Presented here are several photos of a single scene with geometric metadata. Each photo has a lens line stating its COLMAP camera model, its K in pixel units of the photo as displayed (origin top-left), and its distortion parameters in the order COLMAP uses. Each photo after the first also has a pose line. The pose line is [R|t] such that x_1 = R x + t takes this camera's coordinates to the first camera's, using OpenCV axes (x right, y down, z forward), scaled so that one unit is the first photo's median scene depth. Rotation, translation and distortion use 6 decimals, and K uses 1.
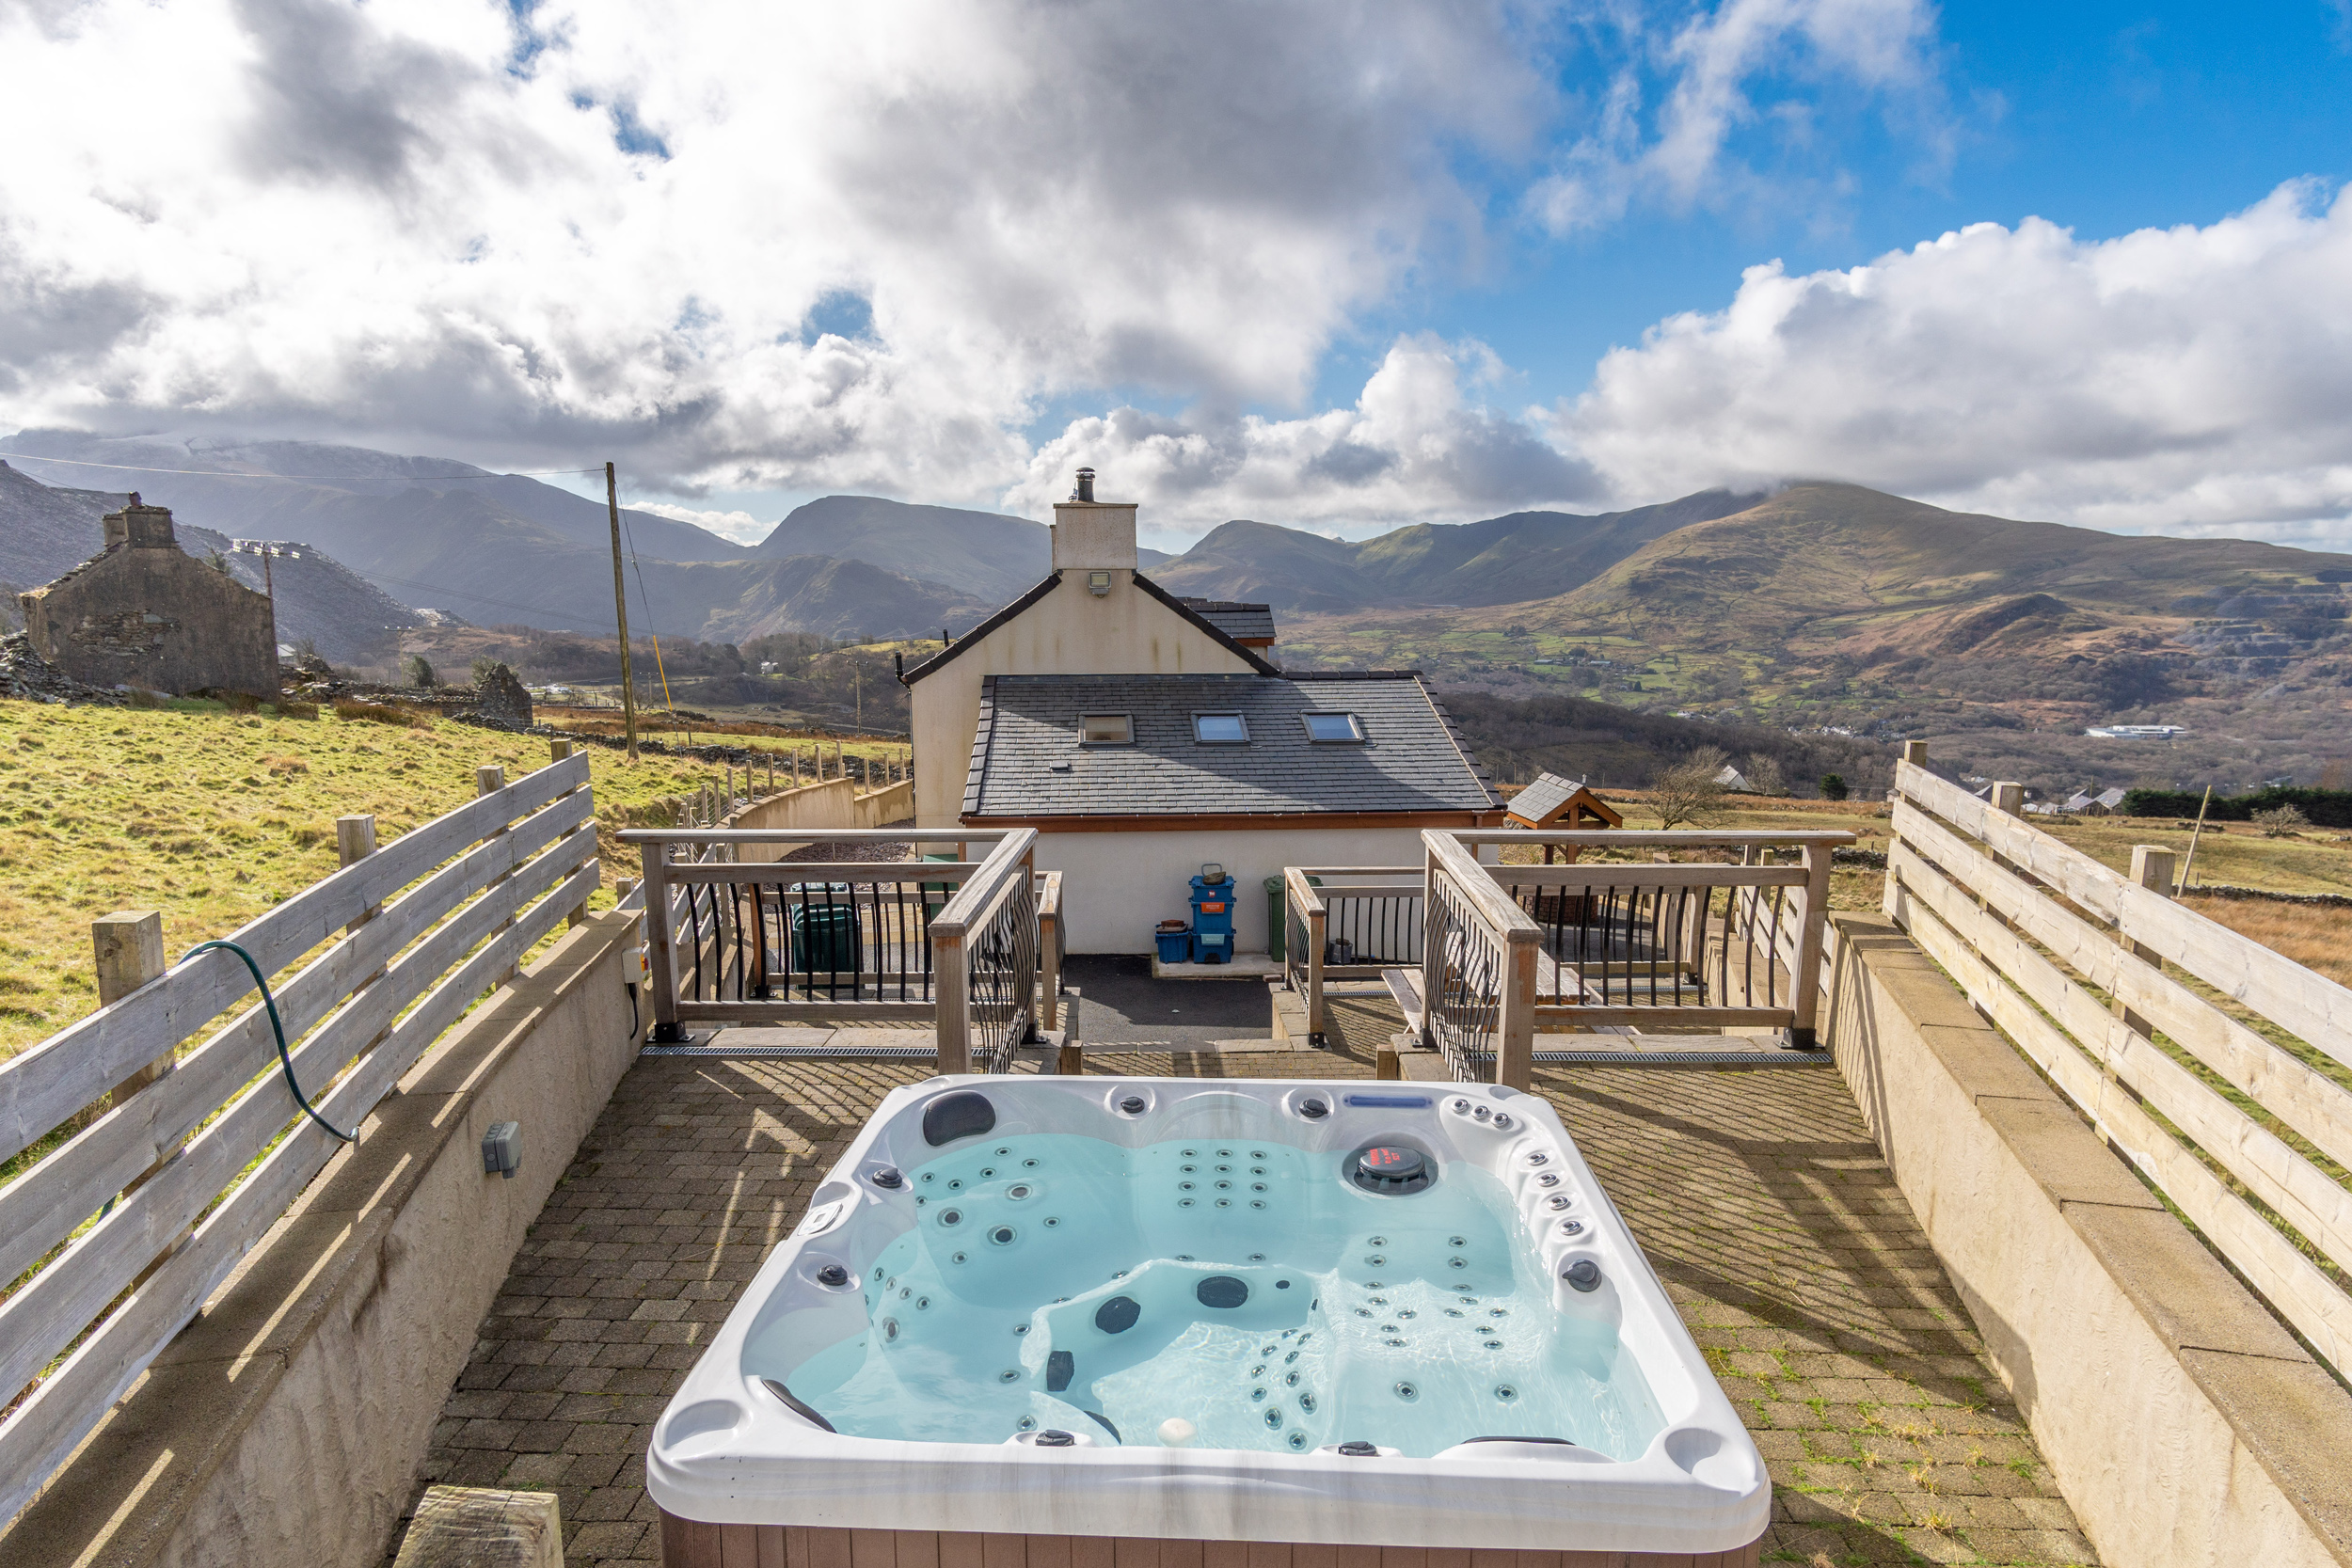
lens RADIAL K [[1443.1, 0, 1194.1], [0, 1443.1, 858.6], [0, 0, 1]] dist [0.004110, 0.004038]
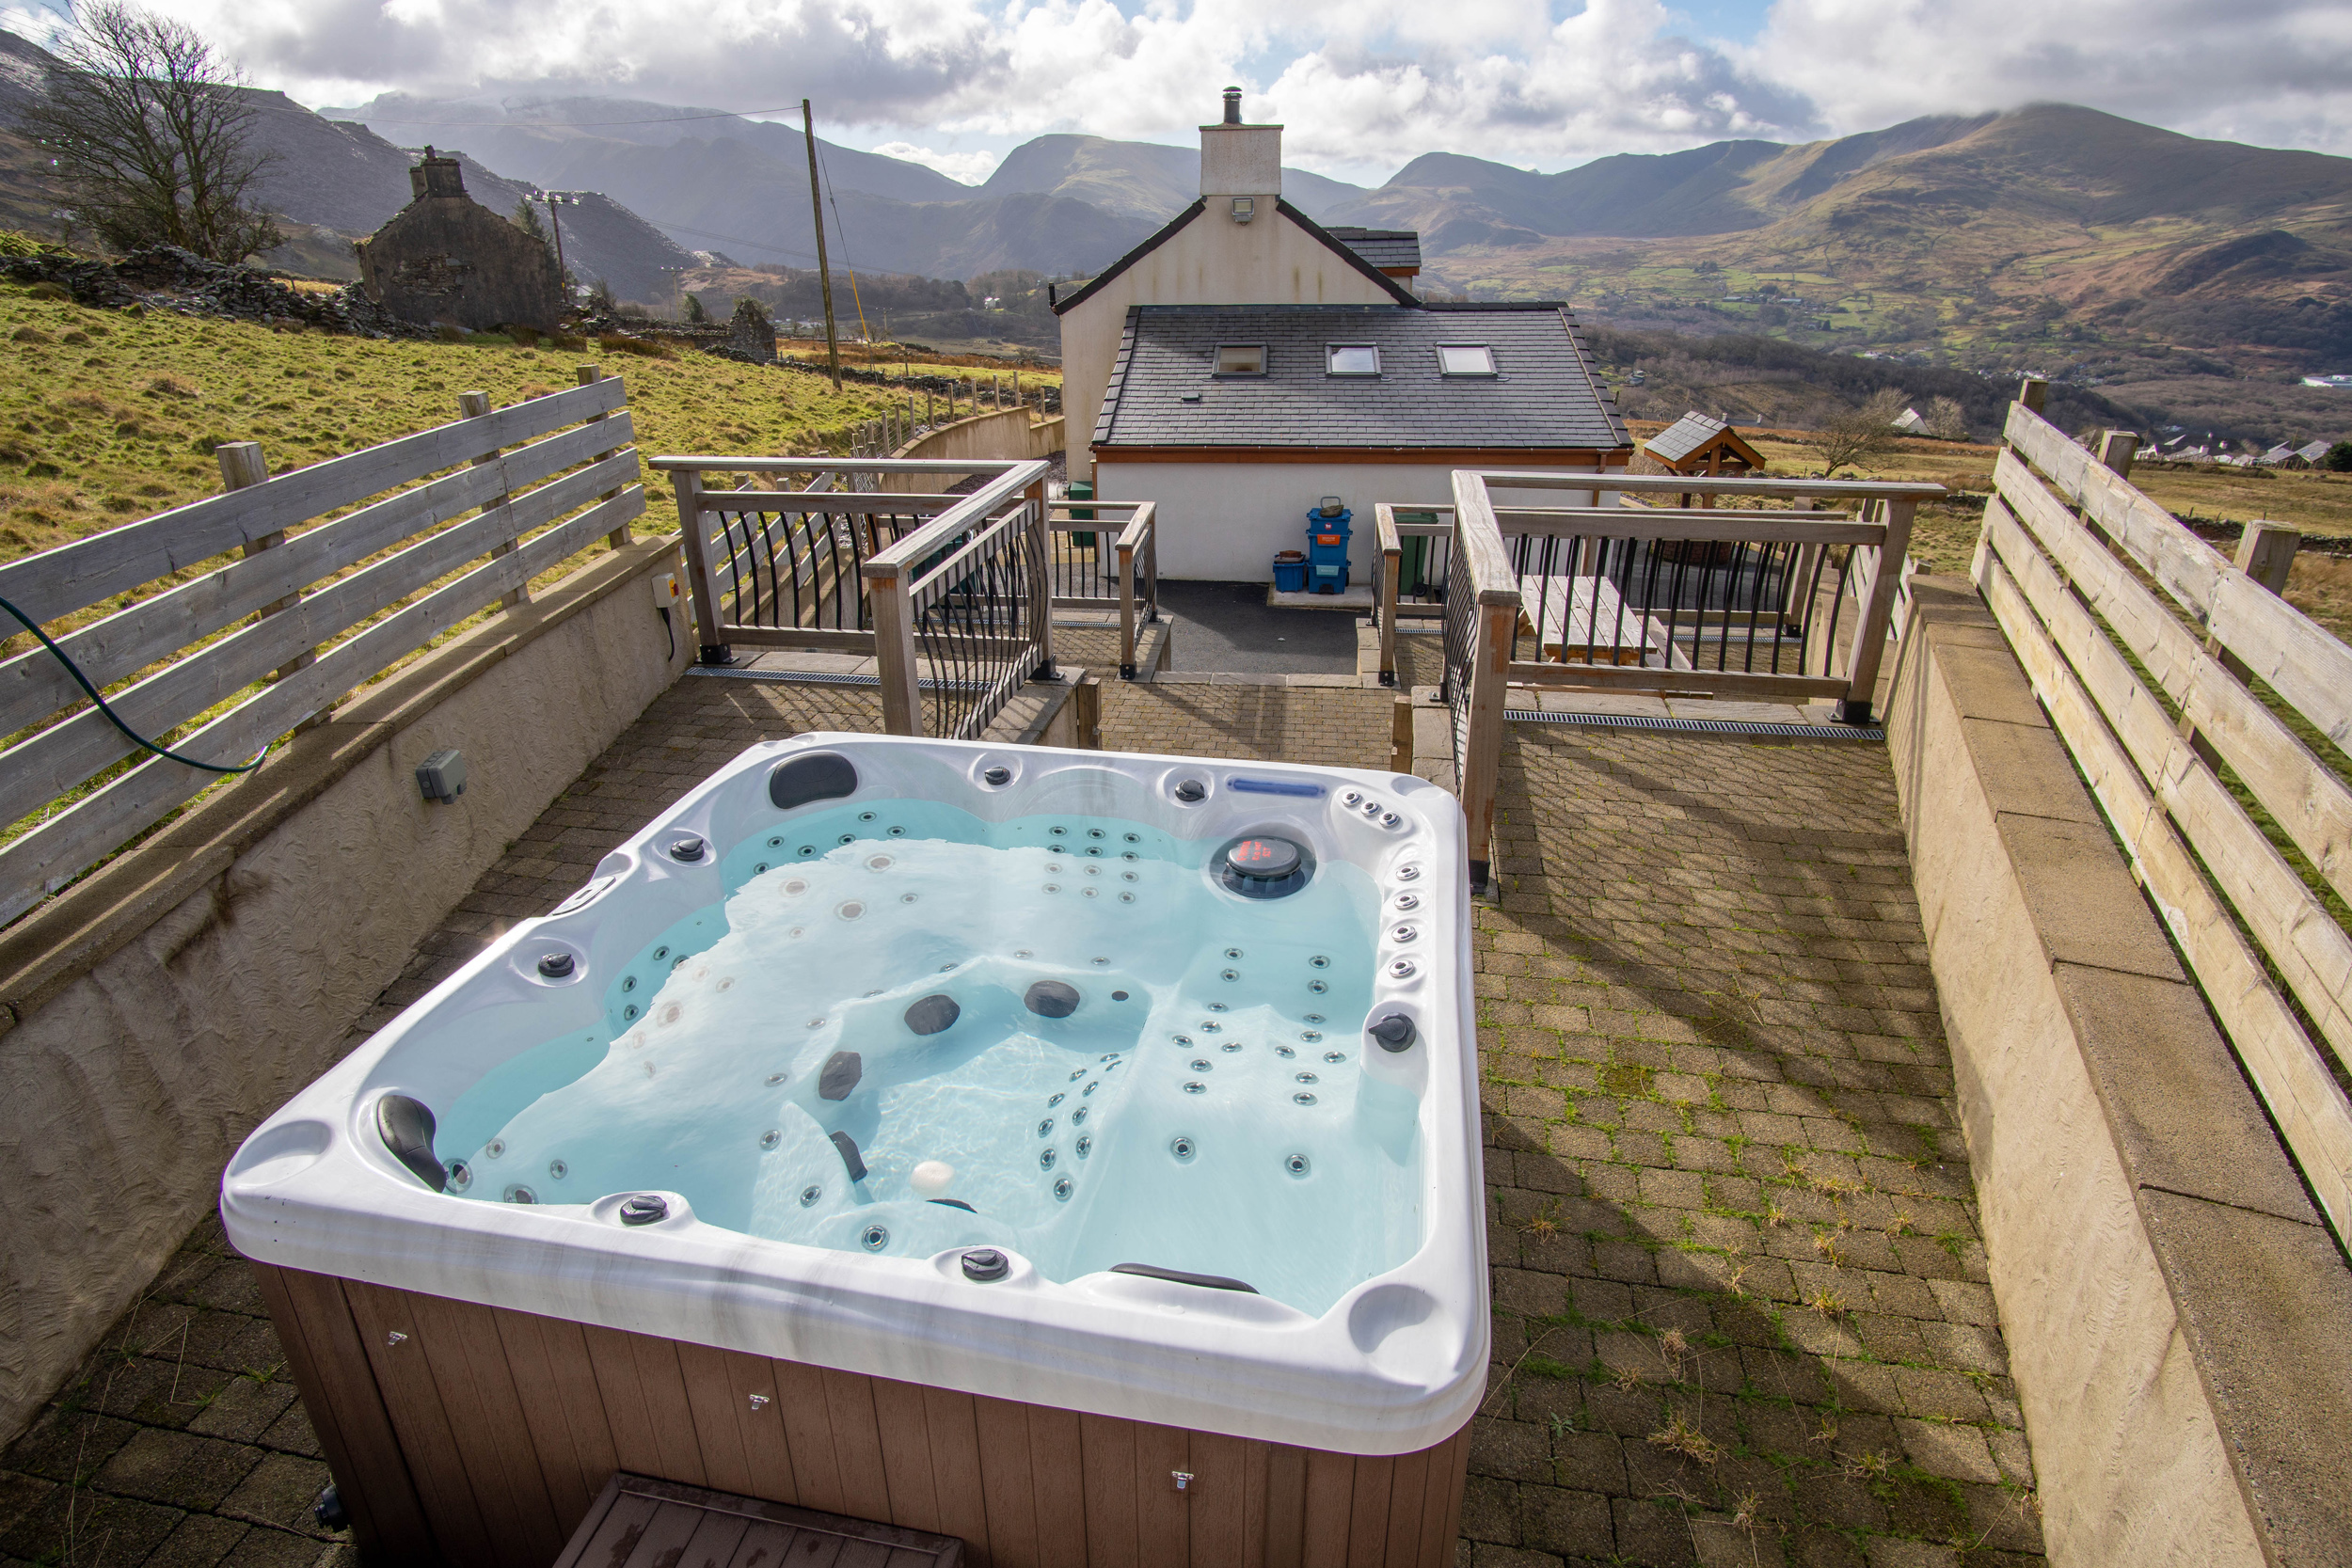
lens RADIAL K [[1279.9, 0, 1170.9], [0, 1279.9, 775.9], [0, 0, 1]] dist [-0.036062, 0.011089]
pose [[0.986901, 0.055553, -0.151461, 0.048843], [-0.020568, 0.974507, 0.223413, -0.003432], [0.160011, -0.217372, 0.962884, 0.060038]]
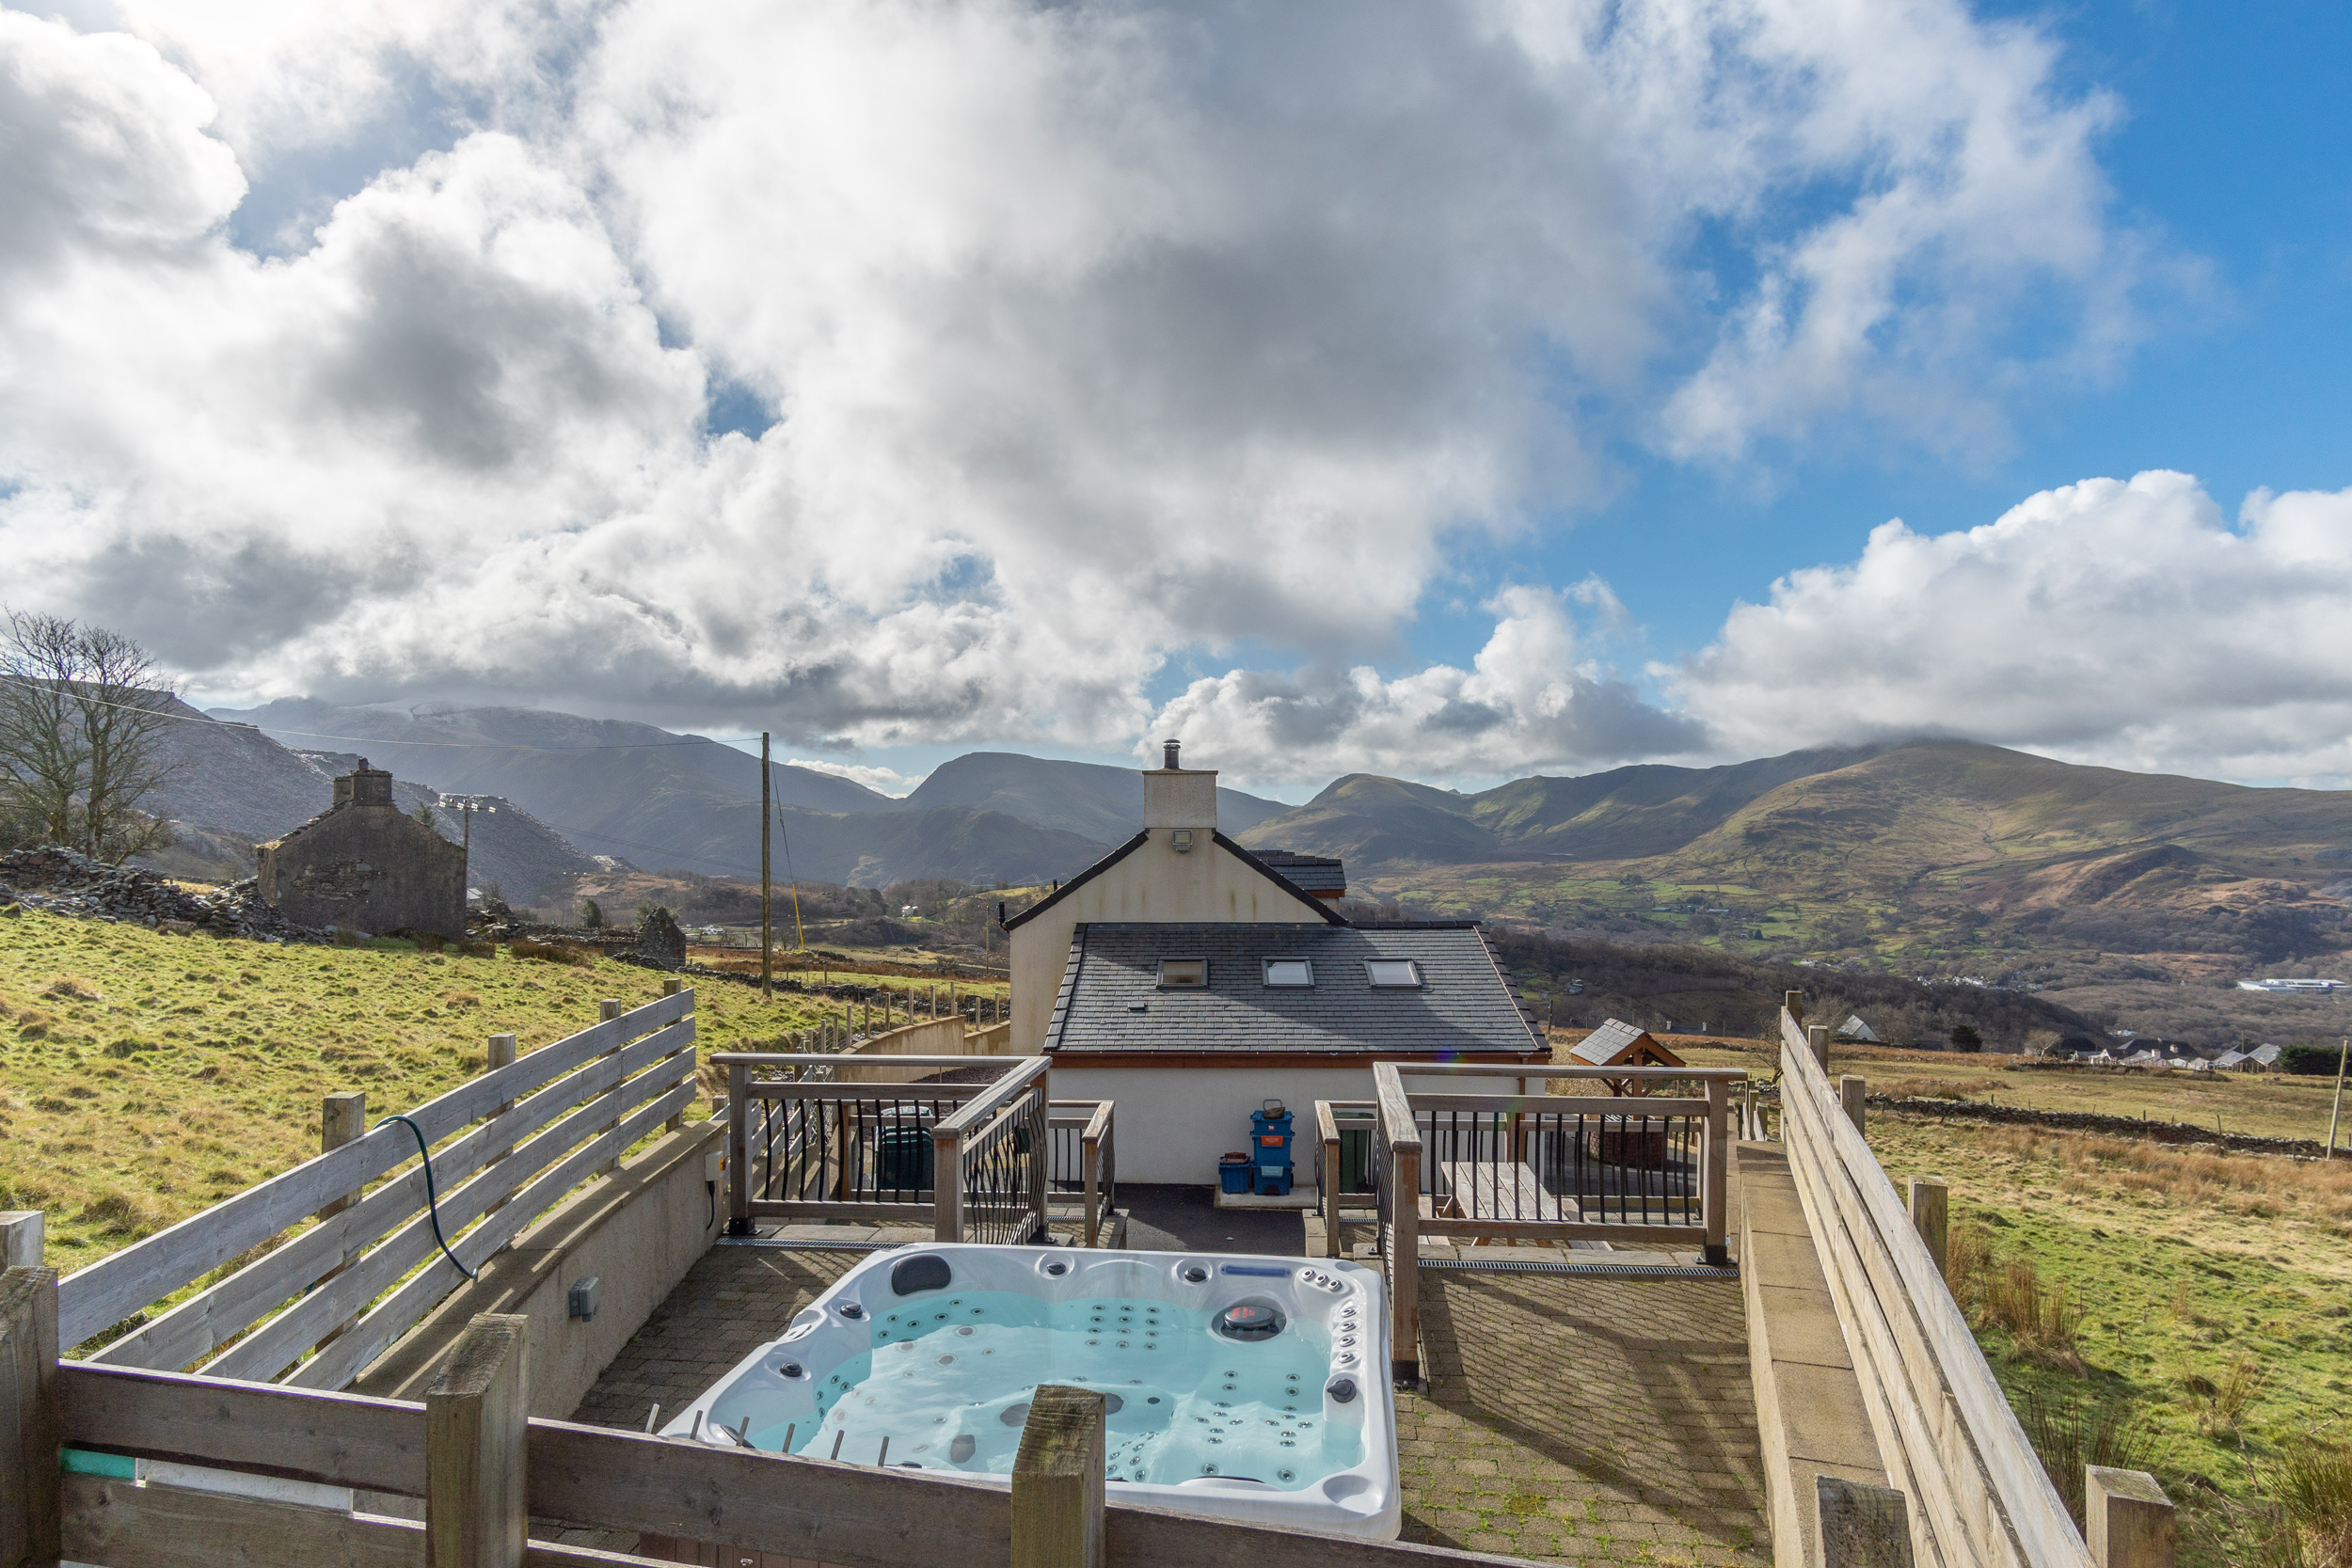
lens RADIAL K [[1421.1, 0, 1209.6], [0, 1421.1, 830.0], [0, 0, 1]] dist [0.005259, 0.002386]
pose [[0.996807, 0.001102, -0.079837, 0.049868], [-0.016103, 0.982133, -0.187500, 0.005777], [0.078204, 0.188187, 0.979015, -0.077601]]
